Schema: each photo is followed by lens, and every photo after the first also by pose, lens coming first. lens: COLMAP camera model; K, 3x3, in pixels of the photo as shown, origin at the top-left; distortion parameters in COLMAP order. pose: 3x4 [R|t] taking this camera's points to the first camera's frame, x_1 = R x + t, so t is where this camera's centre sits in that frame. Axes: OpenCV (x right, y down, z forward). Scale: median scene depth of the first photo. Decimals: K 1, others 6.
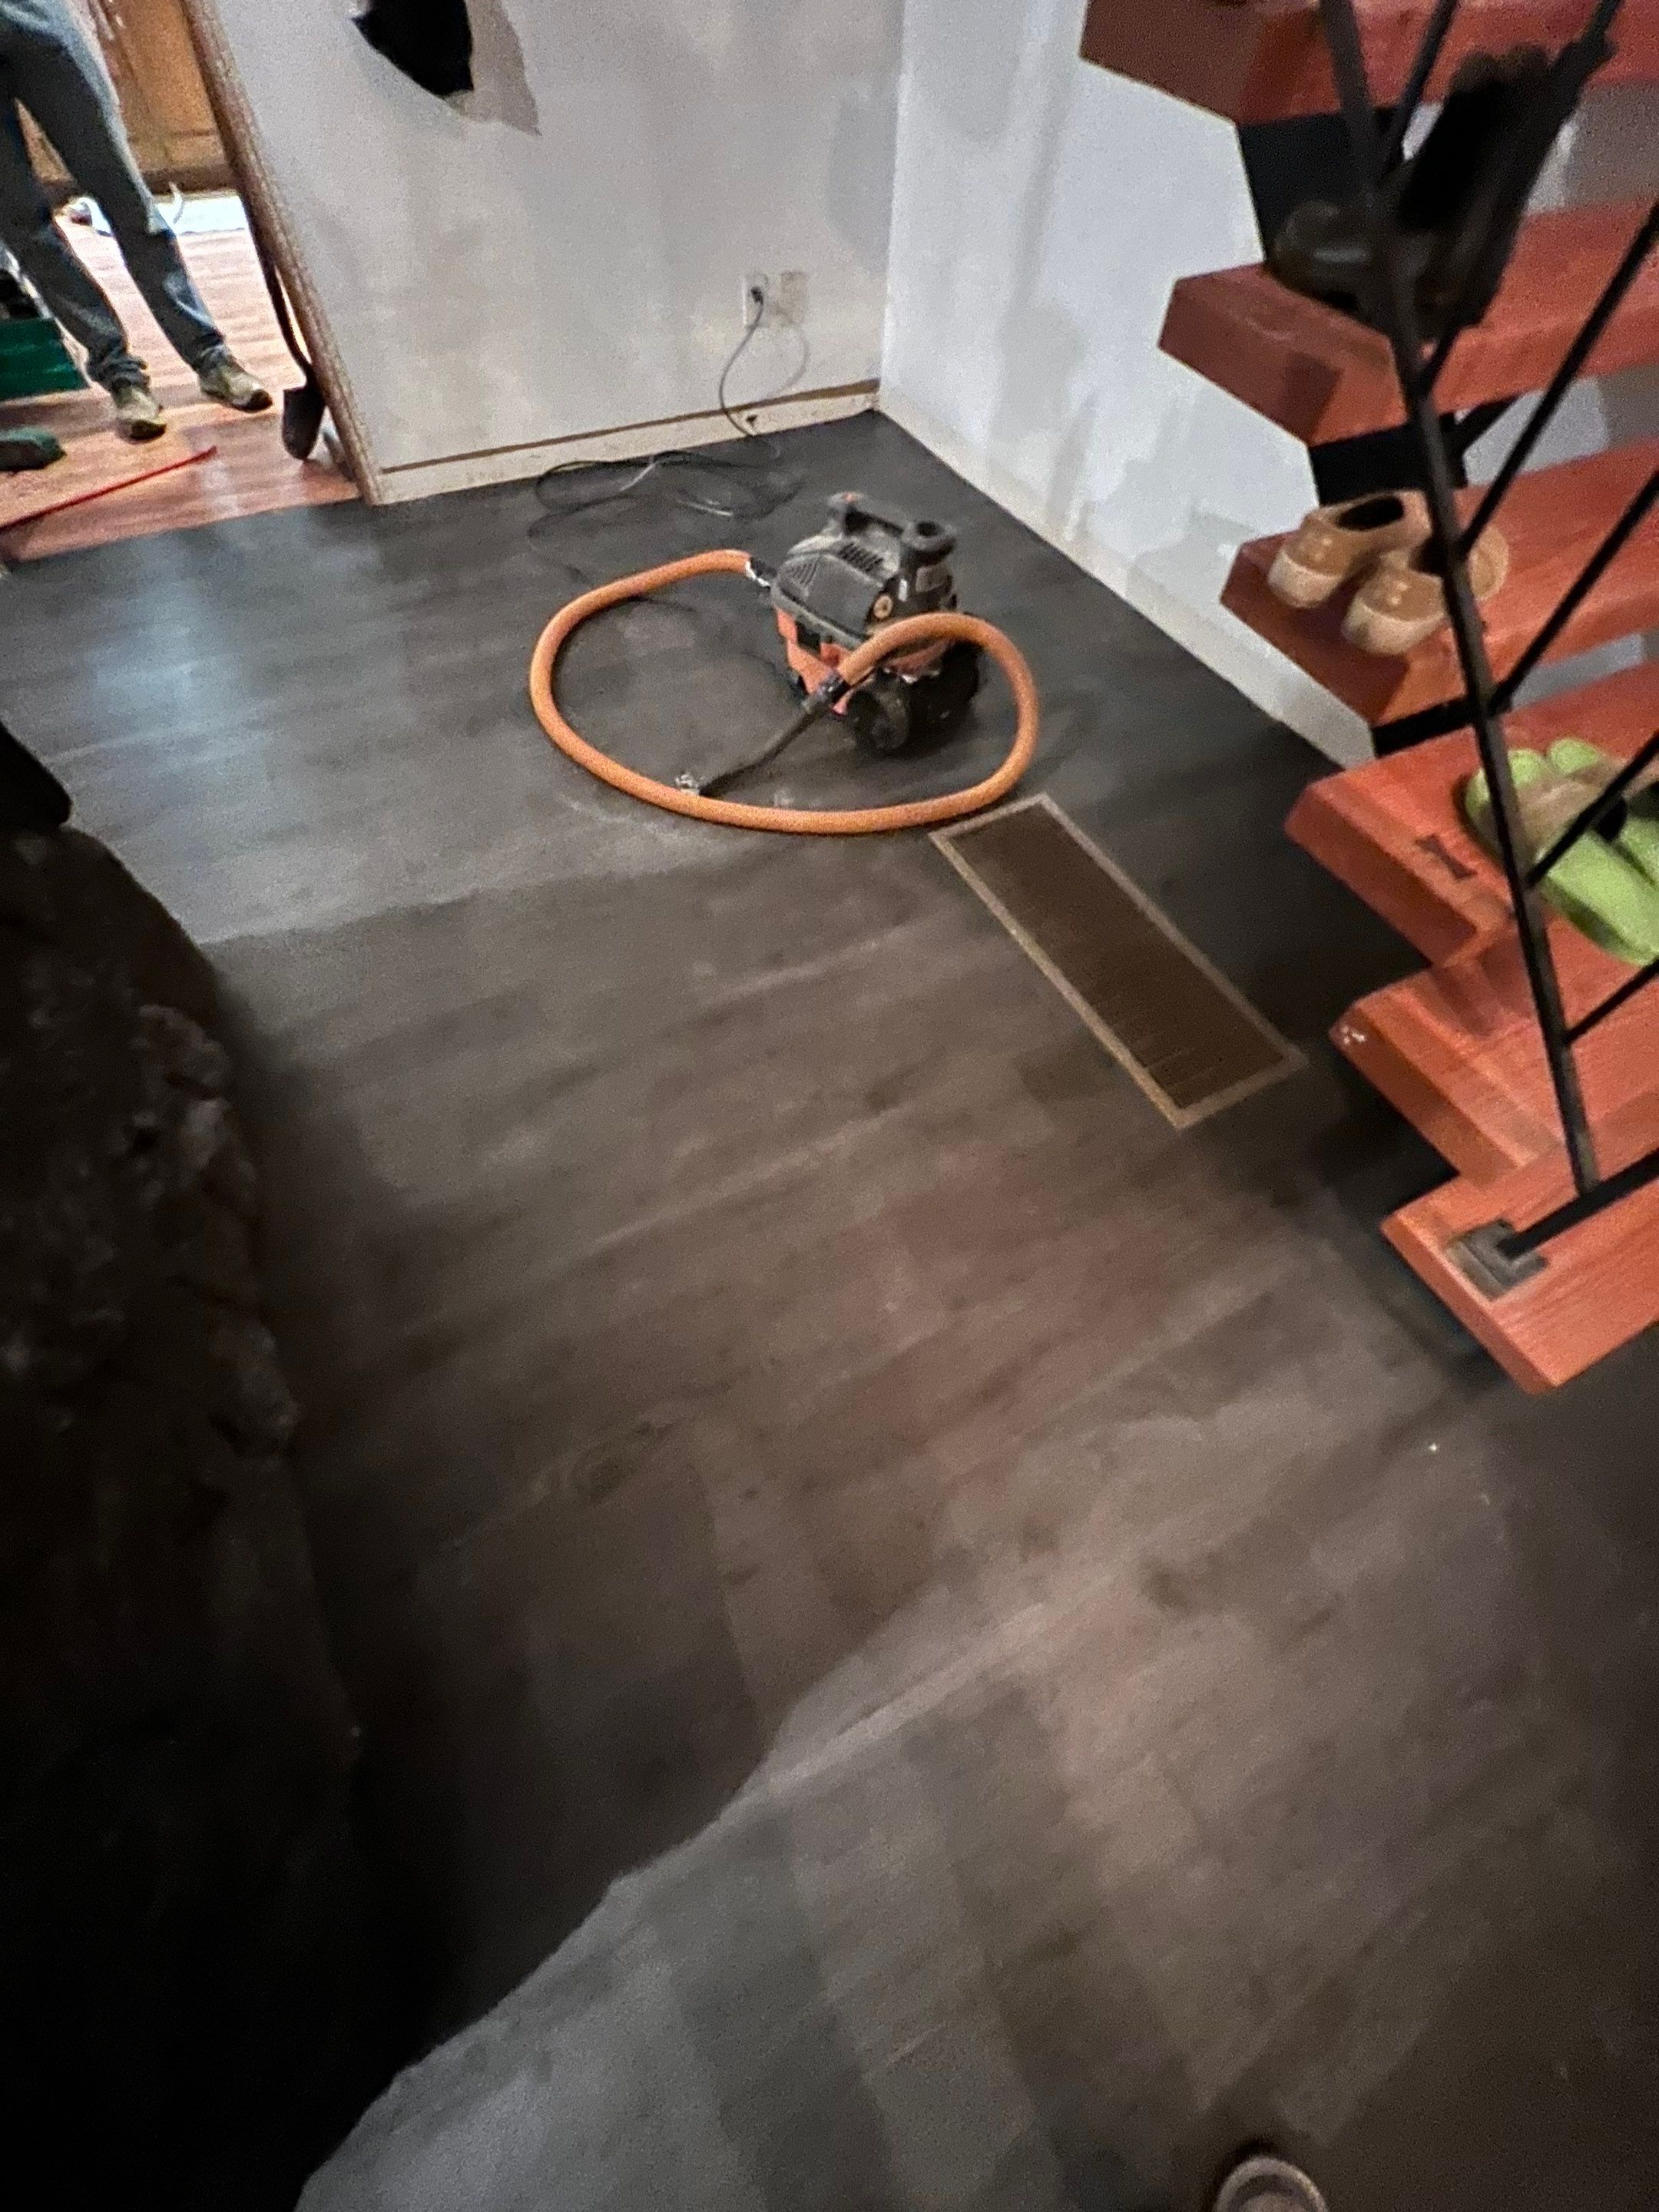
lens RADIAL K [[880.9, 0, 828.2], [0, 880.9, 1105.0], [0, 0, 1]] dist [-0.000937, 0.000091]
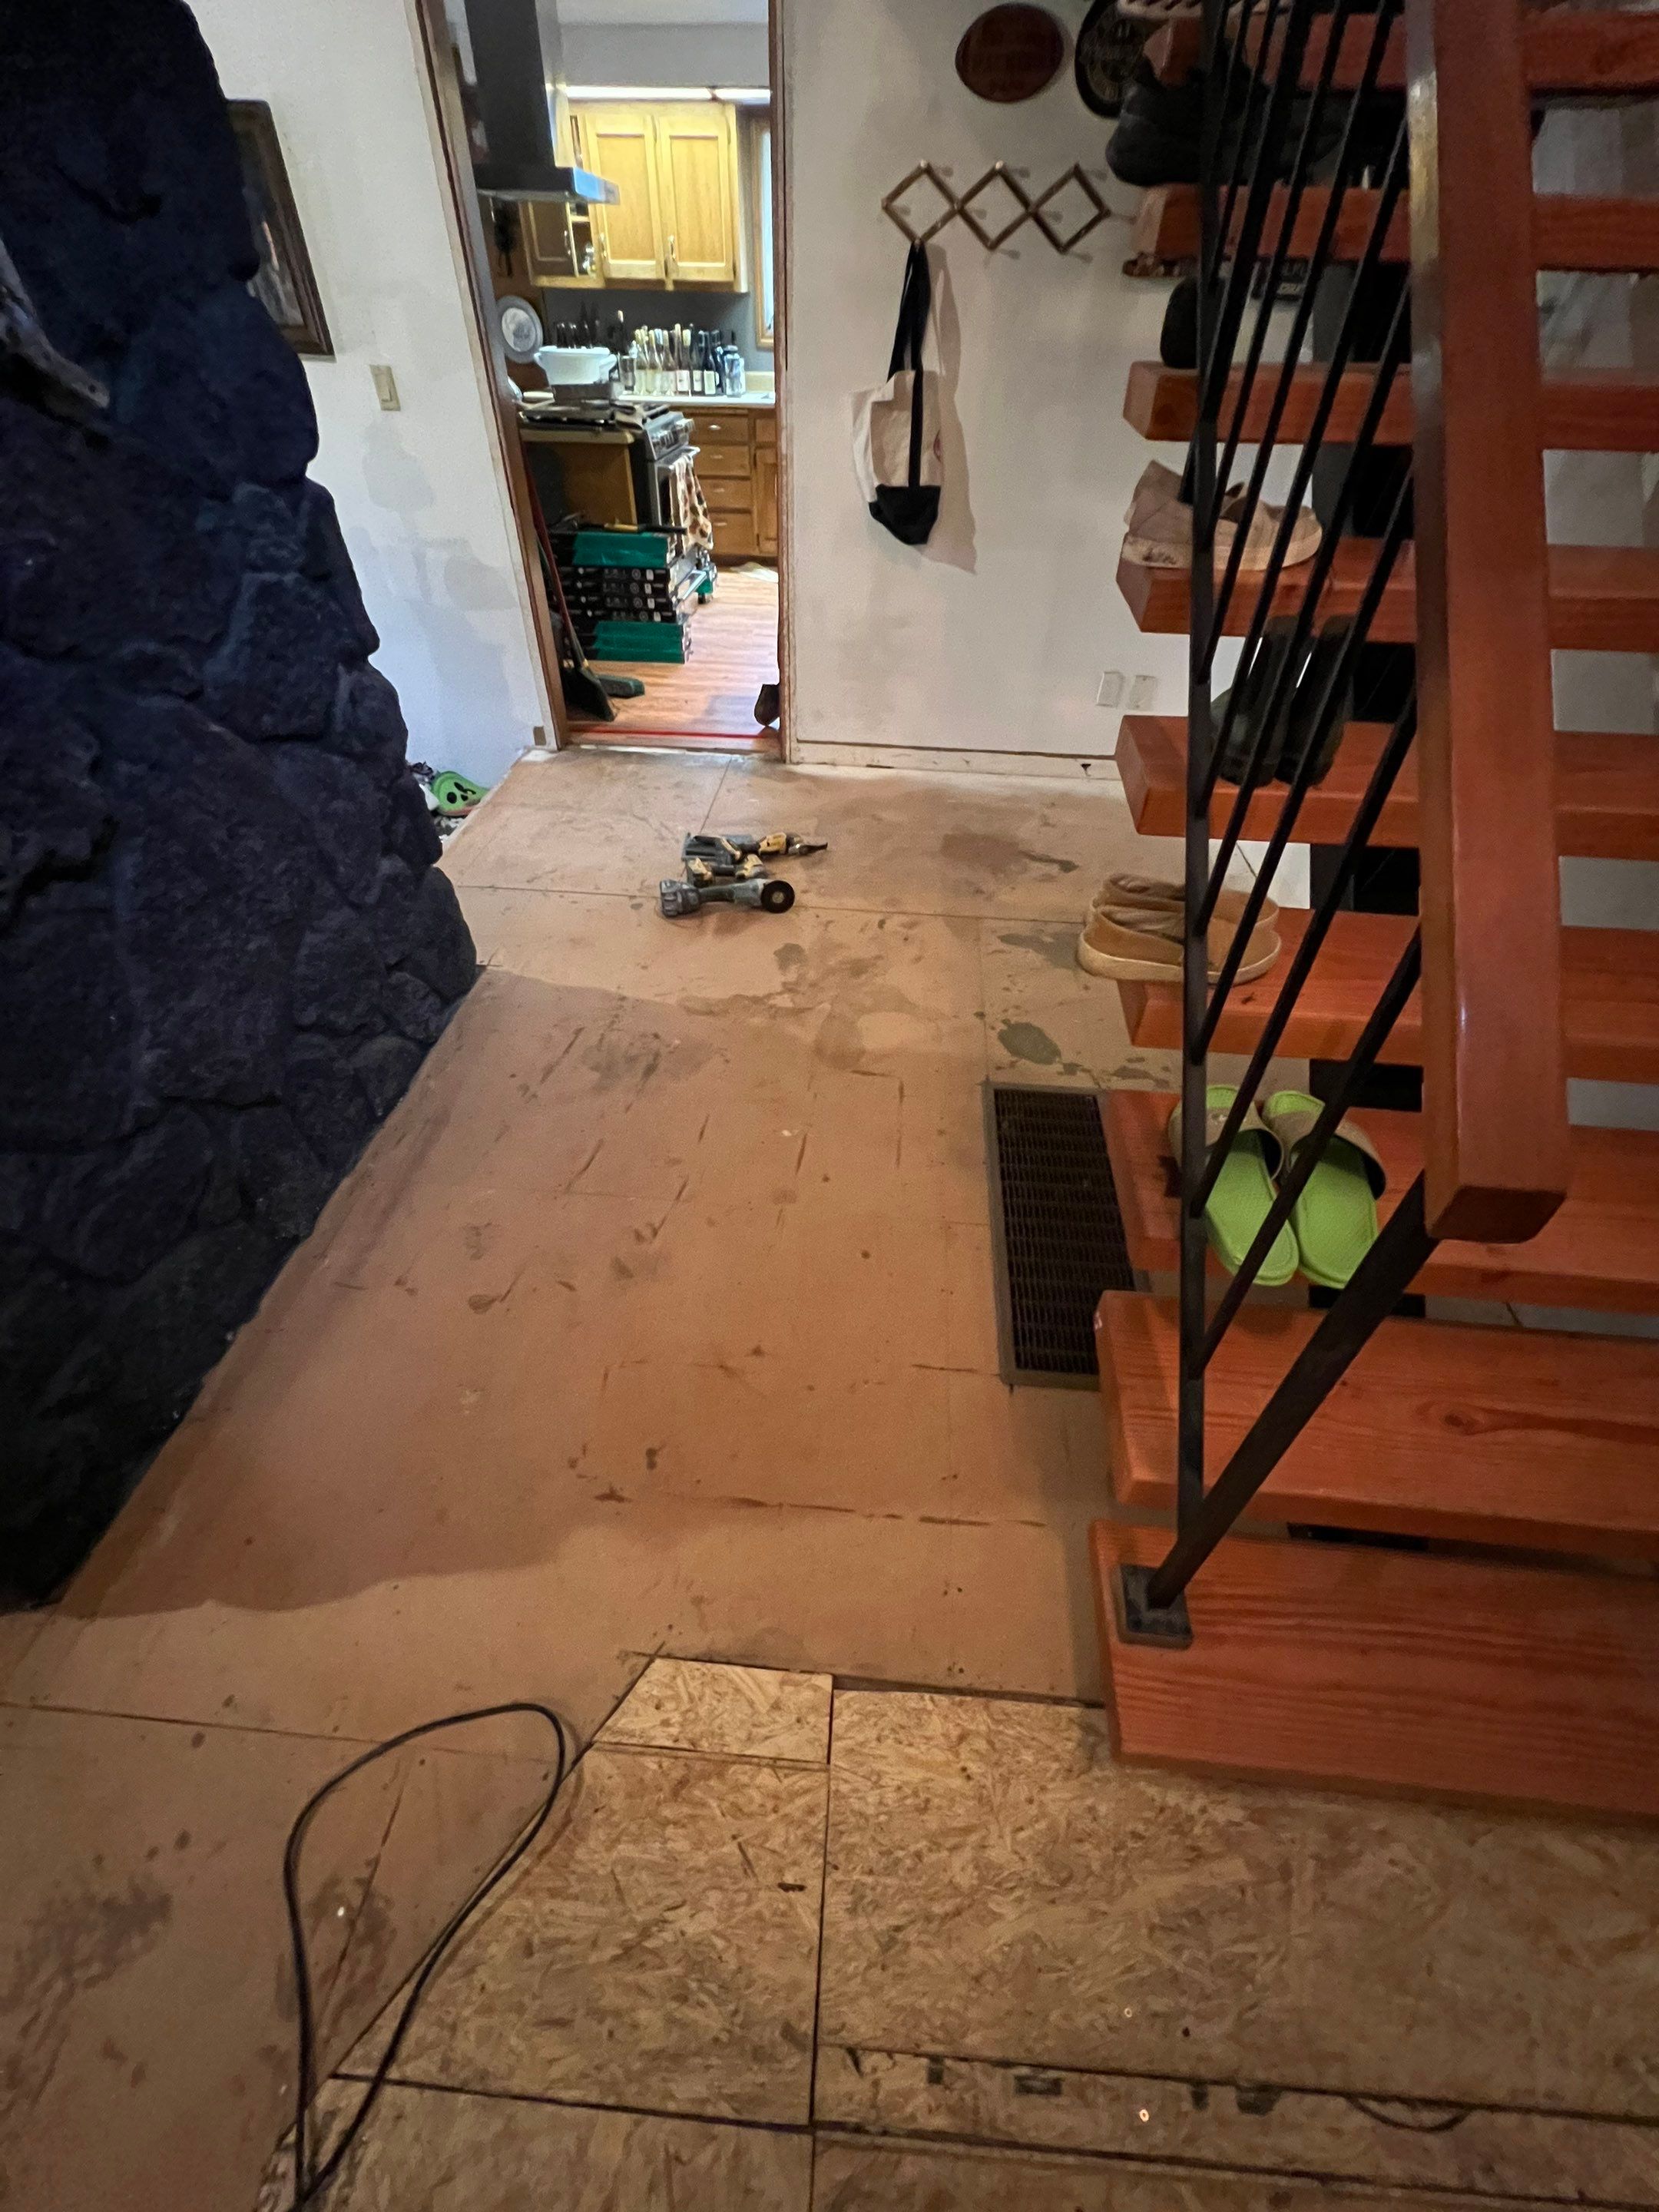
lens RADIAL K [[884.3, 0, 828.7], [0, 884.3, 1096.5], [0, 0, 1]] dist [-0.001100, 0.000139]
pose [[0.848804, 0.349055, -0.397104, 0.297311], [-0.446704, 0.875244, -0.185480, 0.017046], [0.282821, 0.334825, 0.898835, -0.066068]]
